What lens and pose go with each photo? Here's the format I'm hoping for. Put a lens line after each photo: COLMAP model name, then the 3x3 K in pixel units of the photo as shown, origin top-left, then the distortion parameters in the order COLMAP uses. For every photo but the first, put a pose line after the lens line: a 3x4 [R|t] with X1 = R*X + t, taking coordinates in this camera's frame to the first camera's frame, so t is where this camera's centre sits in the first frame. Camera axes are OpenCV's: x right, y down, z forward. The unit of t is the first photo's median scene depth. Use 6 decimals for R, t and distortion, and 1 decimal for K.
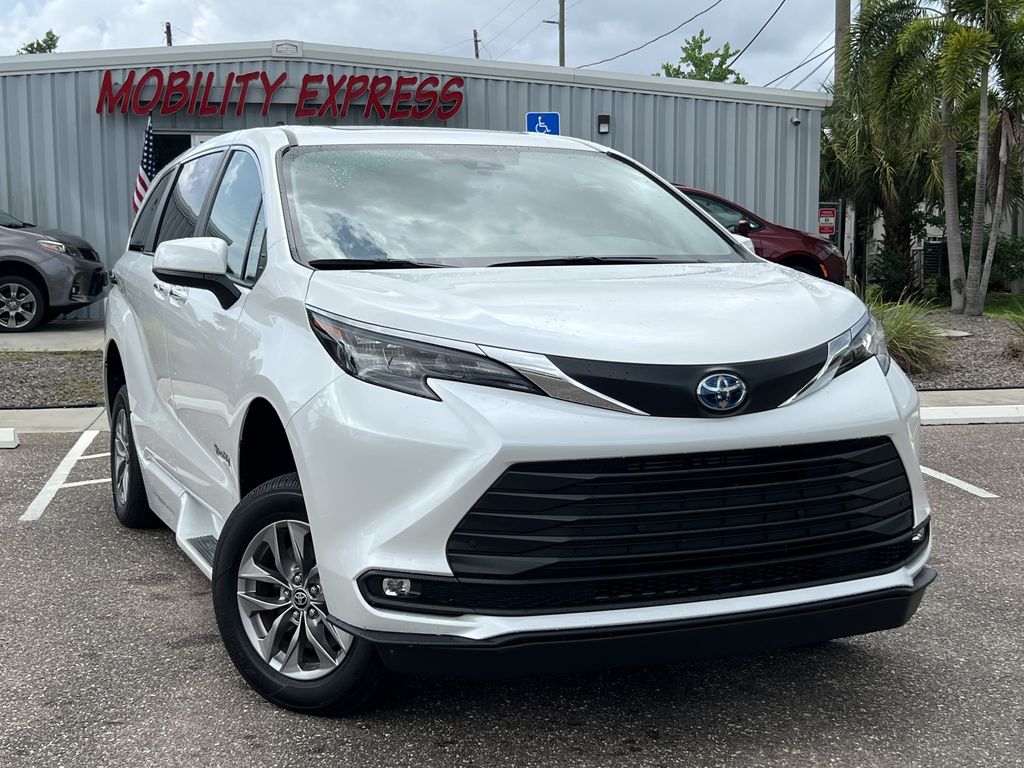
lens RADIAL K [[1403.8, 0, 501.3], [0, 1403.8, 392.1], [0, 0, 1]] dist [0.063373, 0.000000]
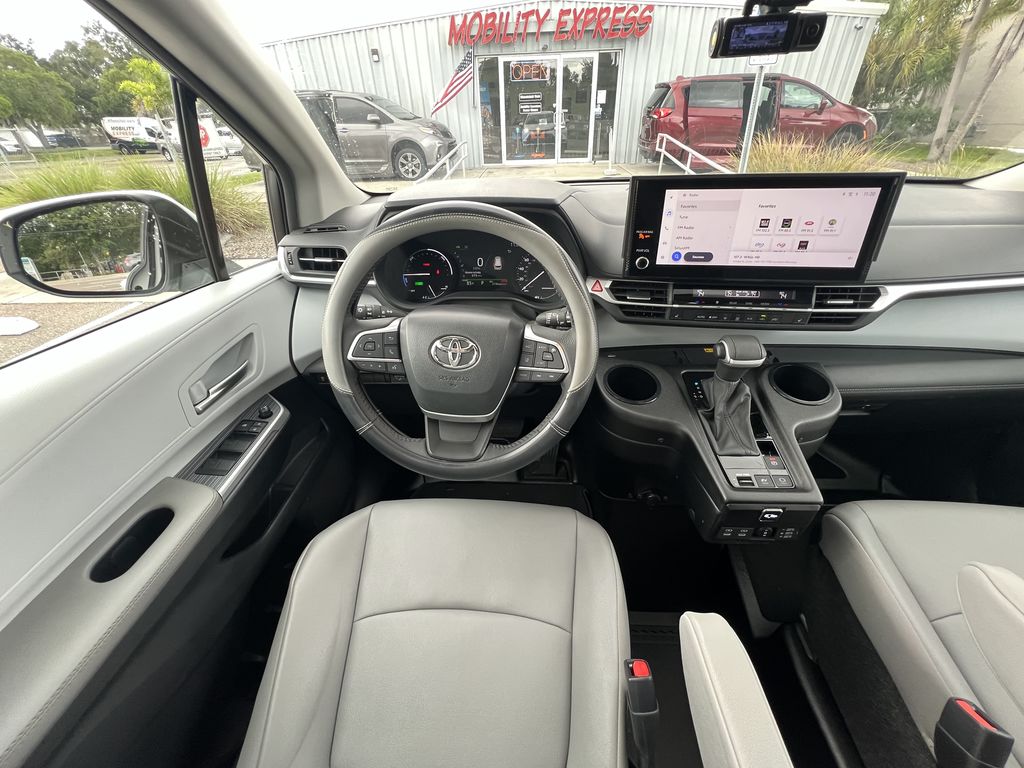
lens RADIAL K [[406.4, 0, 511.4], [0, 406.4, 384.3], [0, 0, 1]] dist [-0.003445, 0.000278]
pose [[0.973562, 0.102216, -0.204277, -0.048727], [0.002195, 0.890063, 0.455833, -0.041523], [0.228413, -0.444230, 0.866307, 0.347793]]
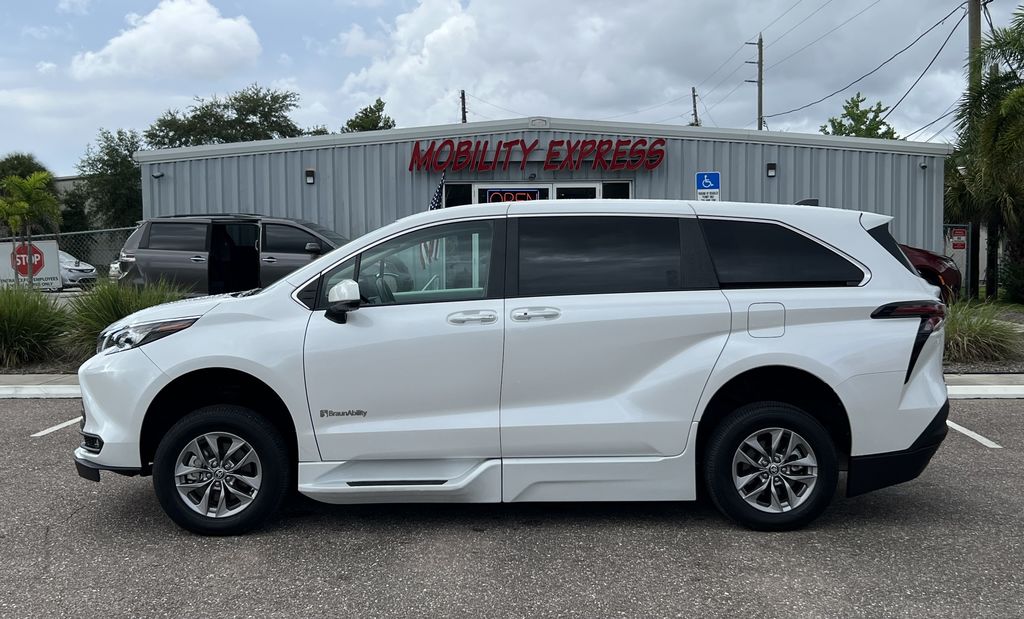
lens RADIAL K [[1098.6, 0, 505.4], [0, 1098.6, 294.0], [0, 0, 1]] dist [0.091973, 0.000000]
pose [[0.982056, 0.005236, -0.188519, 0.024676], [-0.017580, 0.997804, -0.063868, -0.000241], [0.187771, 0.066036, 0.979991, -0.080650]]
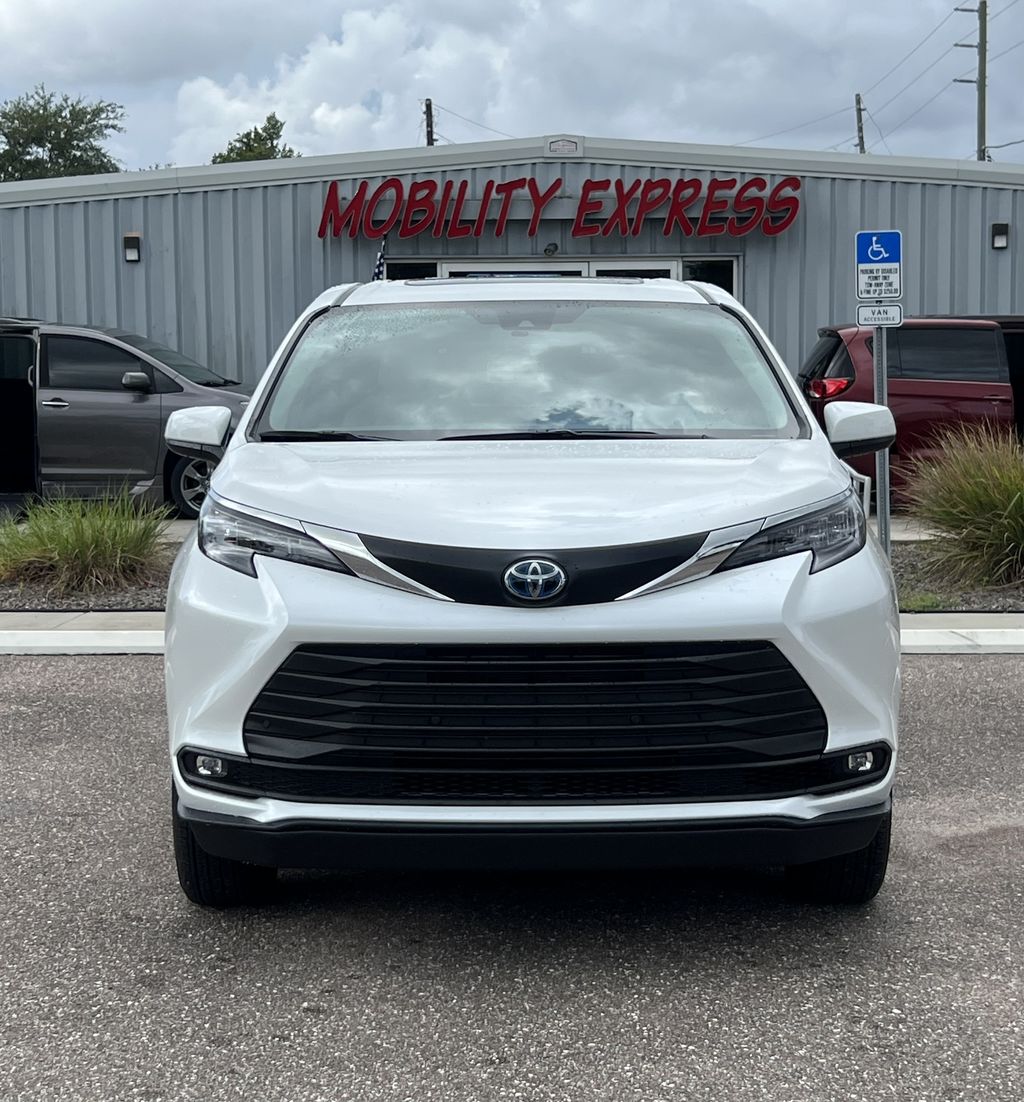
lens RADIAL K [[2025.5, 0, 507.8], [0, 2025.5, 547.1], [0, 0, 1]] dist [0.090952, 0.000000]
pose [[0.981930, 0.011925, -0.188867, 0.026548], [-0.018209, 0.999336, -0.031574, 0.005018], [0.188365, 0.034443, 0.981495, -0.062852]]
